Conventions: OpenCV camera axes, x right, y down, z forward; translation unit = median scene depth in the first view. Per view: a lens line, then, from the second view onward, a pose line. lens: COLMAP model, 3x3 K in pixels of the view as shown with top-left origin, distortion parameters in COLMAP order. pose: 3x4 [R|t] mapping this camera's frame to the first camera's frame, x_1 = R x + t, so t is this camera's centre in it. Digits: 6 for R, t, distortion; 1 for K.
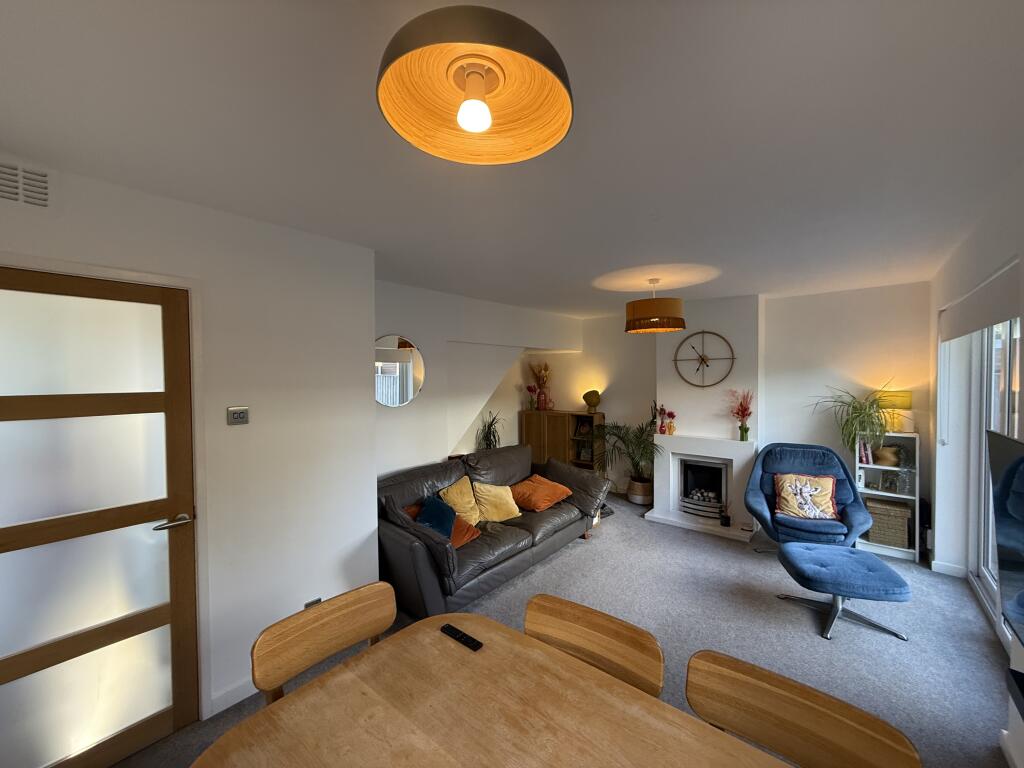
lens RADIAL K [[406.4, 0, 510.8], [0, 406.4, 385.2], [0, 0, 1]] dist [0.000753, 0.000146]
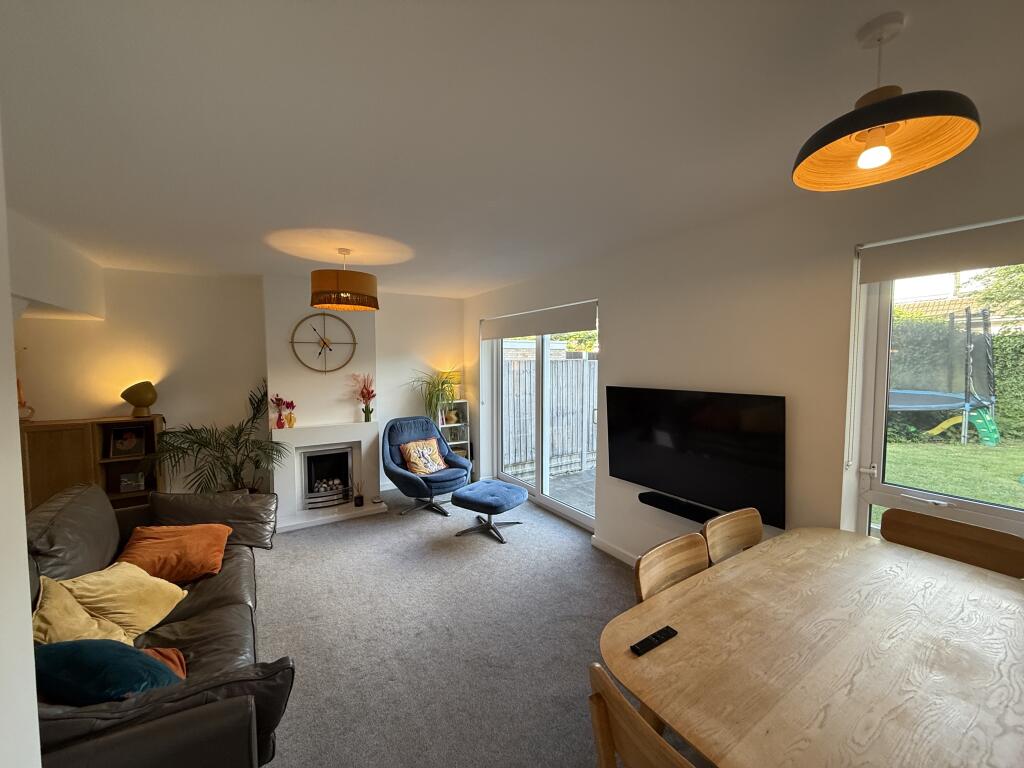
lens RADIAL K [[406.4, 0, 510.8], [0, 406.4, 385.2], [0, 0, 1]] dist [0.000753, 0.000146]
pose [[0.296912, -0.046928, 0.953751, -0.330486], [0.020246, 0.998877, 0.042846, 0.003385], [-0.954690, 0.006588, 0.297528, 0.325741]]
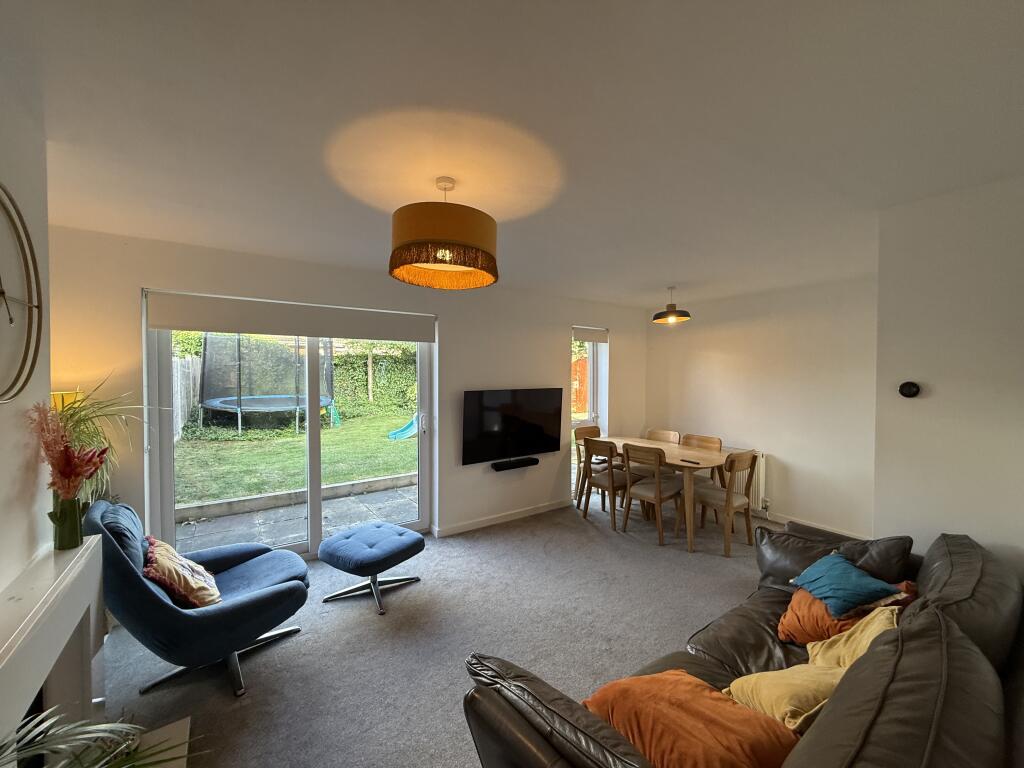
lens RADIAL K [[406.7, 0, 513.5], [0, 406.7, 379.2], [0, 0, 1]] dist [0.000607, 0.000119]
pose [[-0.967301, 0.002626, 0.253618, 0.106400], [0.013160, 0.999119, 0.039848, -0.021900], [-0.253290, 0.041883, -0.966483, 1.253433]]
